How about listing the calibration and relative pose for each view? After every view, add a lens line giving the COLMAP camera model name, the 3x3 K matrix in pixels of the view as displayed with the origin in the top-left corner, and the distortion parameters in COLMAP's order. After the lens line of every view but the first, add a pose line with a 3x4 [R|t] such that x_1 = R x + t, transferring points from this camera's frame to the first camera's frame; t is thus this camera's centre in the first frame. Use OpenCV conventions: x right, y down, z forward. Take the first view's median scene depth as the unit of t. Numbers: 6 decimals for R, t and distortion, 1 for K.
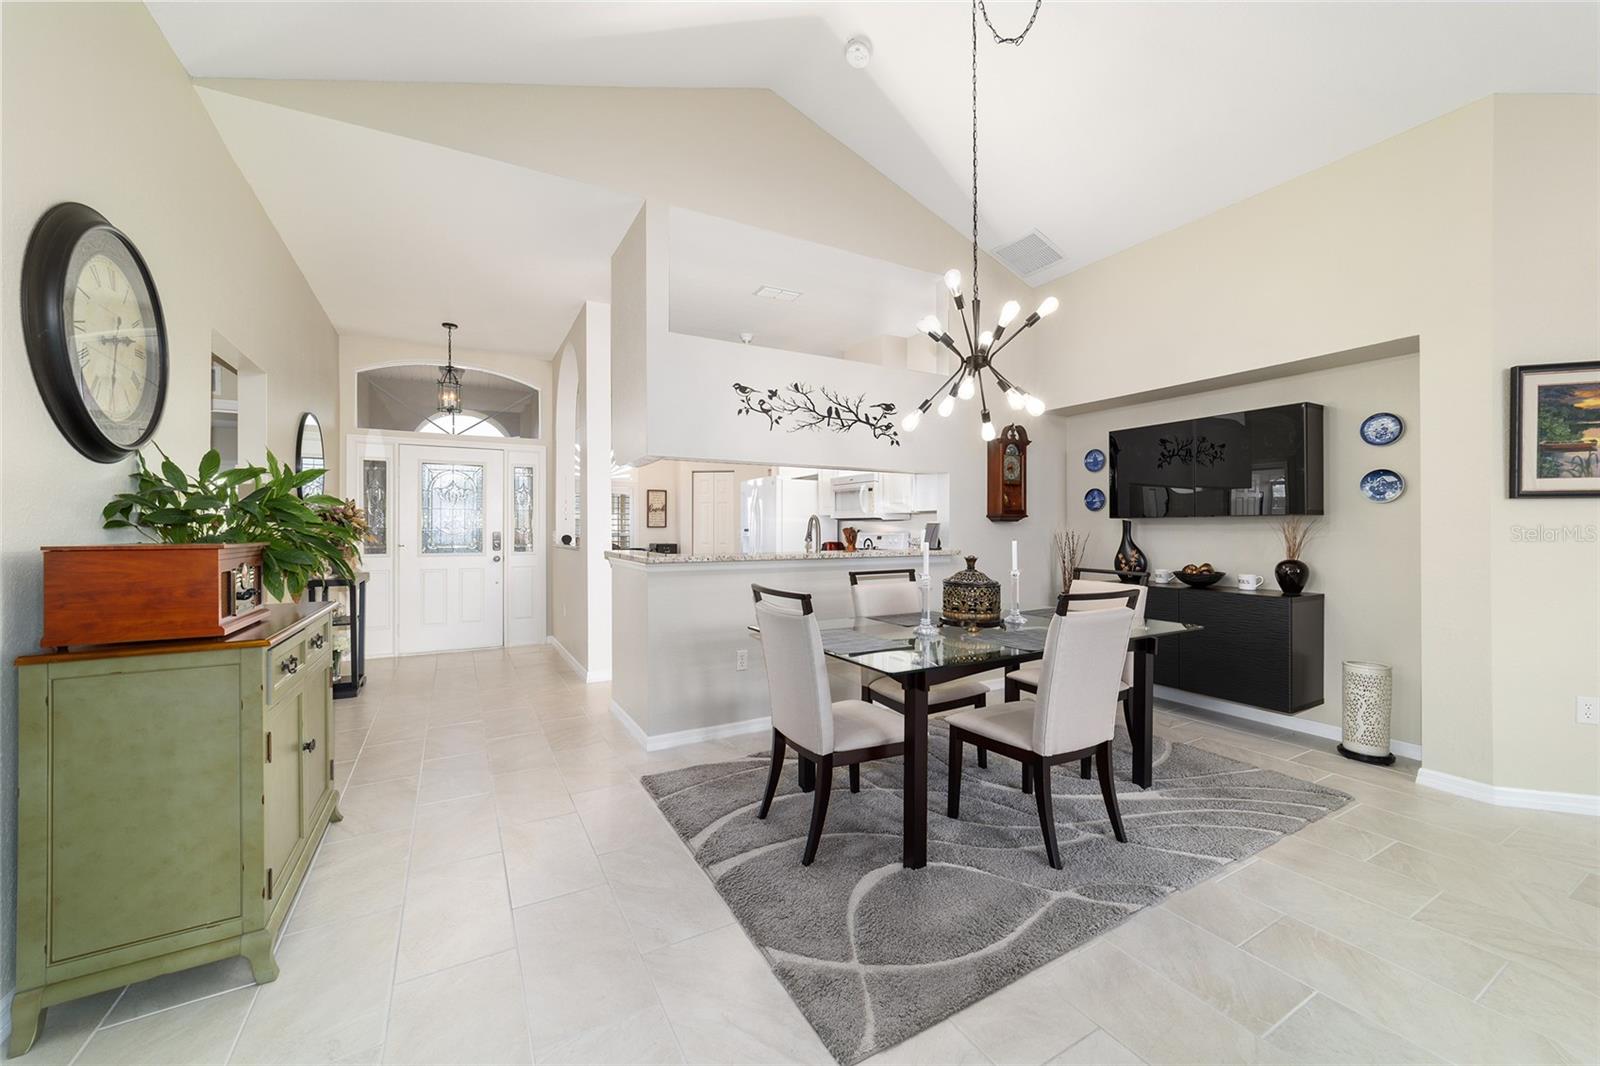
lens RADIAL K [[613.7, 0, 798.4], [0, 613.7, 529.2], [0, 0, 1]] dist [-0.010705, 0.004653]
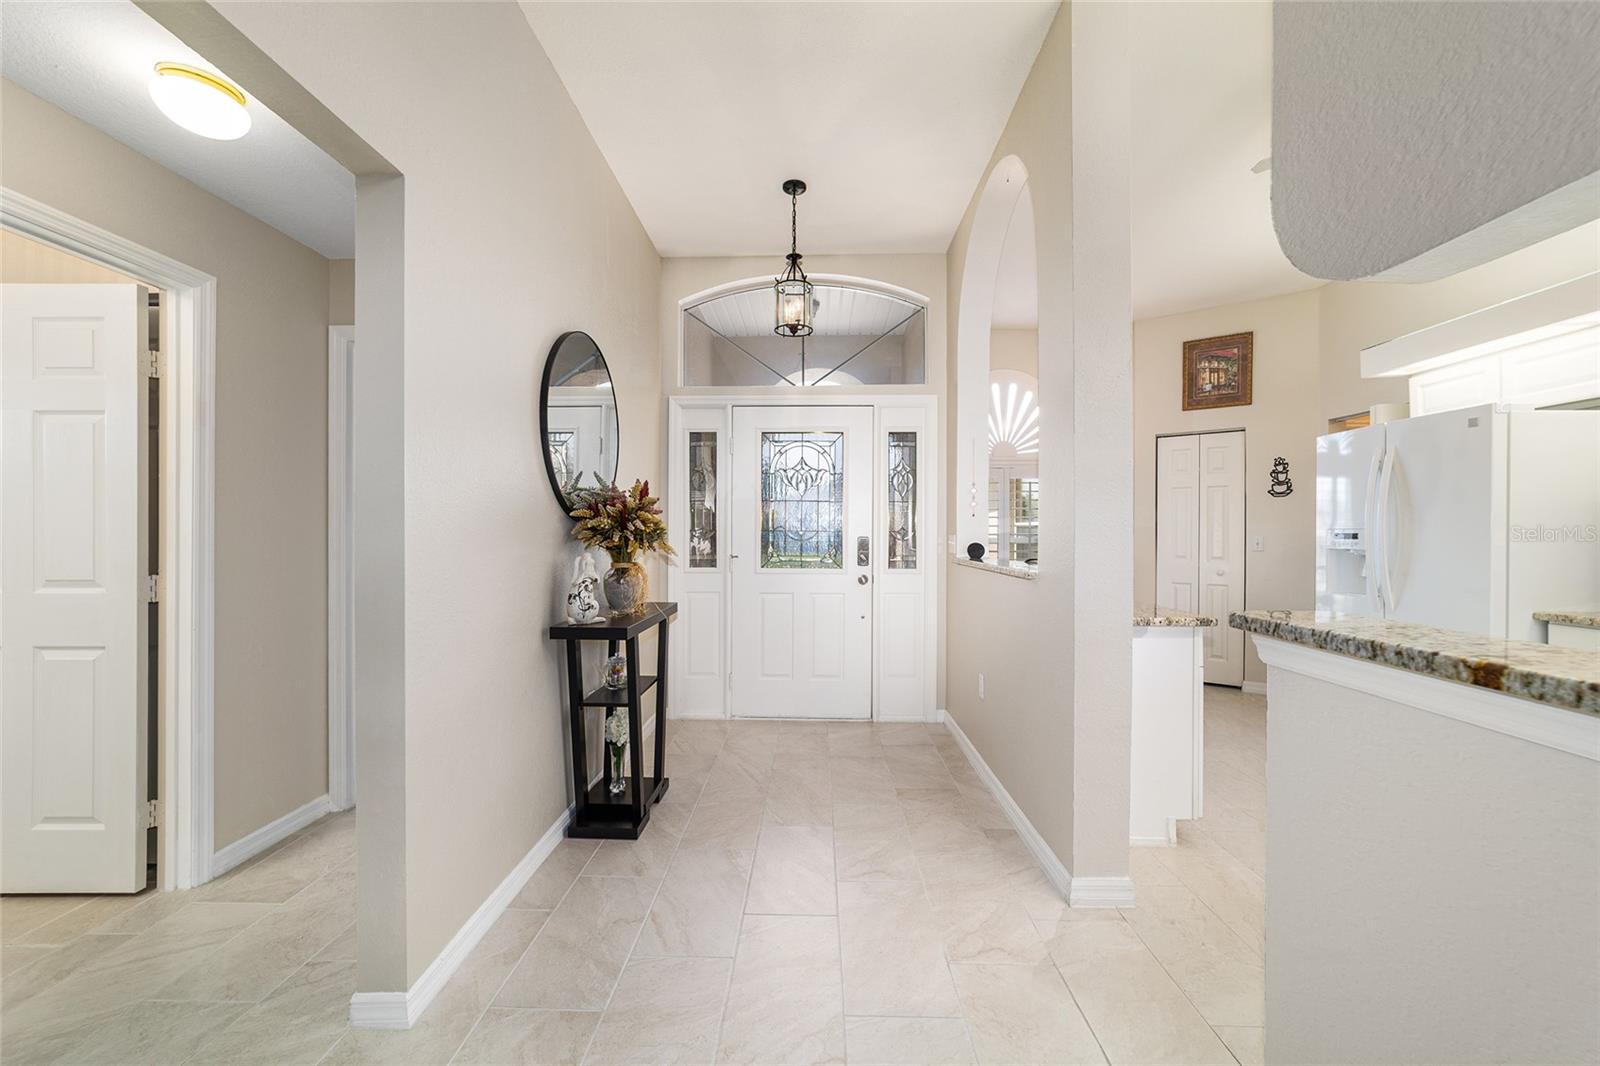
lens RADIAL K [[613.7, 0, 797.2], [0, 613.7, 529.5], [0, 0, 1]] dist [-0.010705, 0.004653]
pose [[0.854154, 0.003694, -0.520007, -0.377506], [-0.004589, 0.999989, -0.000433, -0.003690], [0.520000, 0.002756, 0.854162, 0.723376]]
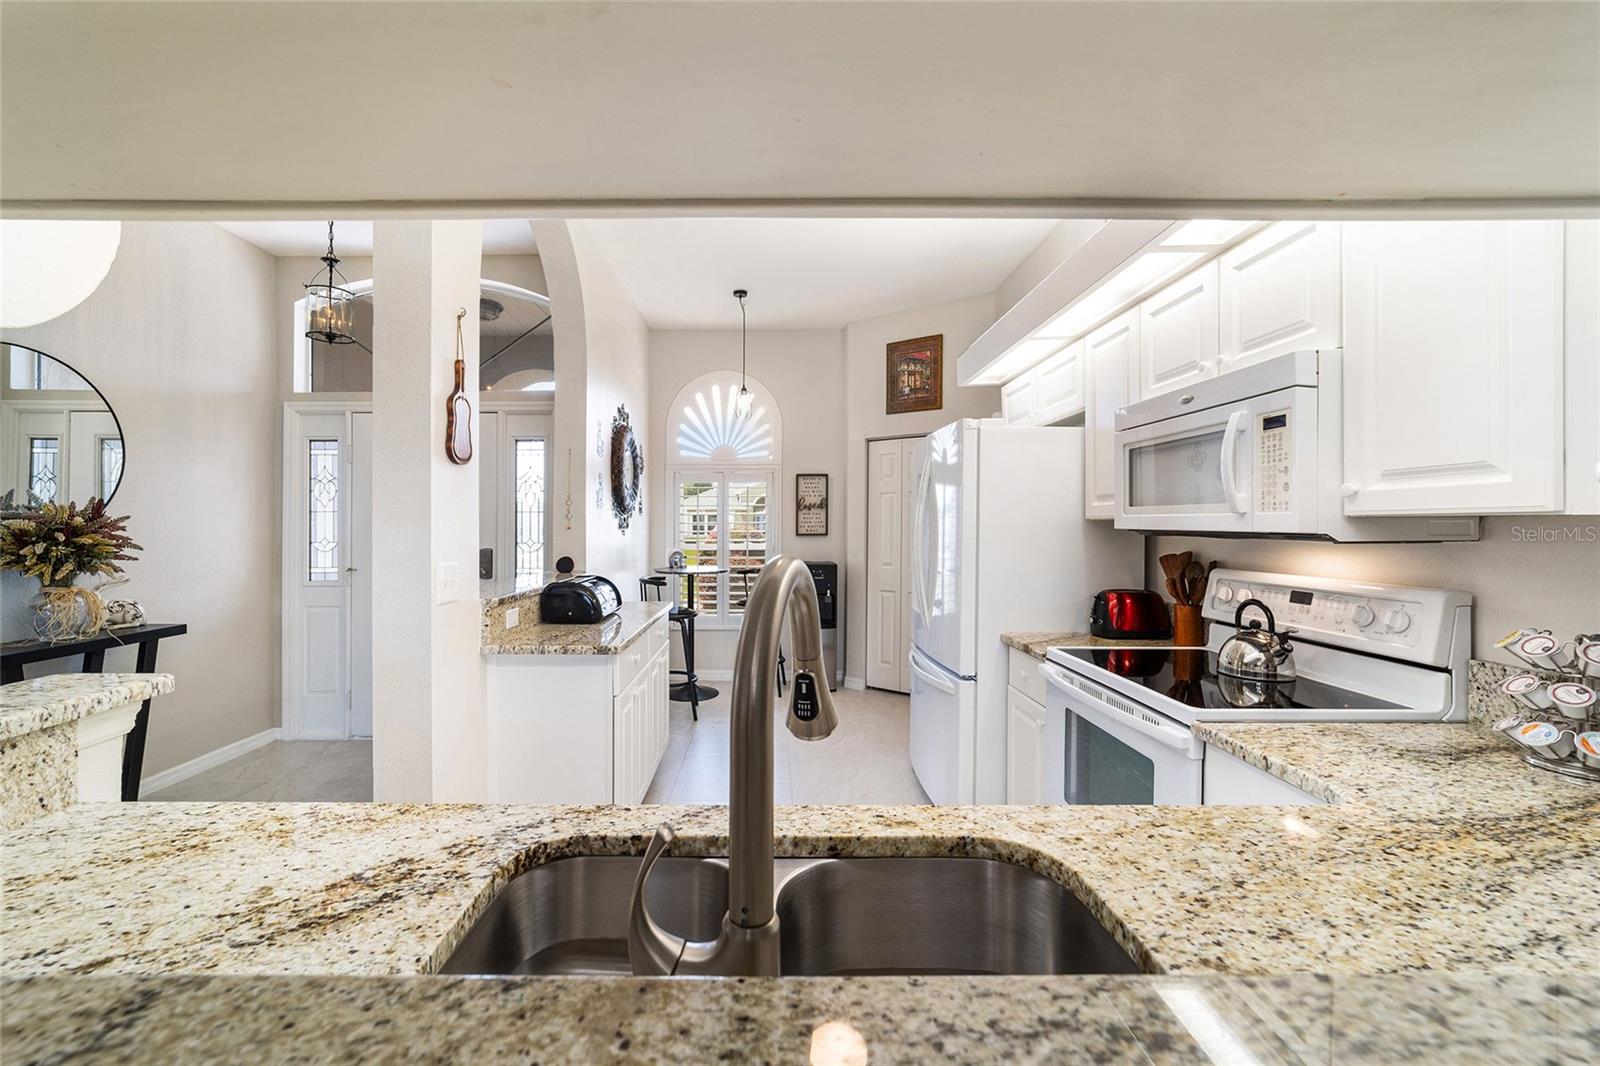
lens RADIAL K [[613.7, 0, 774.9], [0, 613.7, 529.9], [0, 0, 1]] dist [-0.010705, 0.004653]
pose [[0.865197, 0.007007, -0.501383, 0.101565], [-0.001432, 0.999933, 0.011503, -0.035297], [0.501430, -0.009235, 0.865149, 1.046345]]
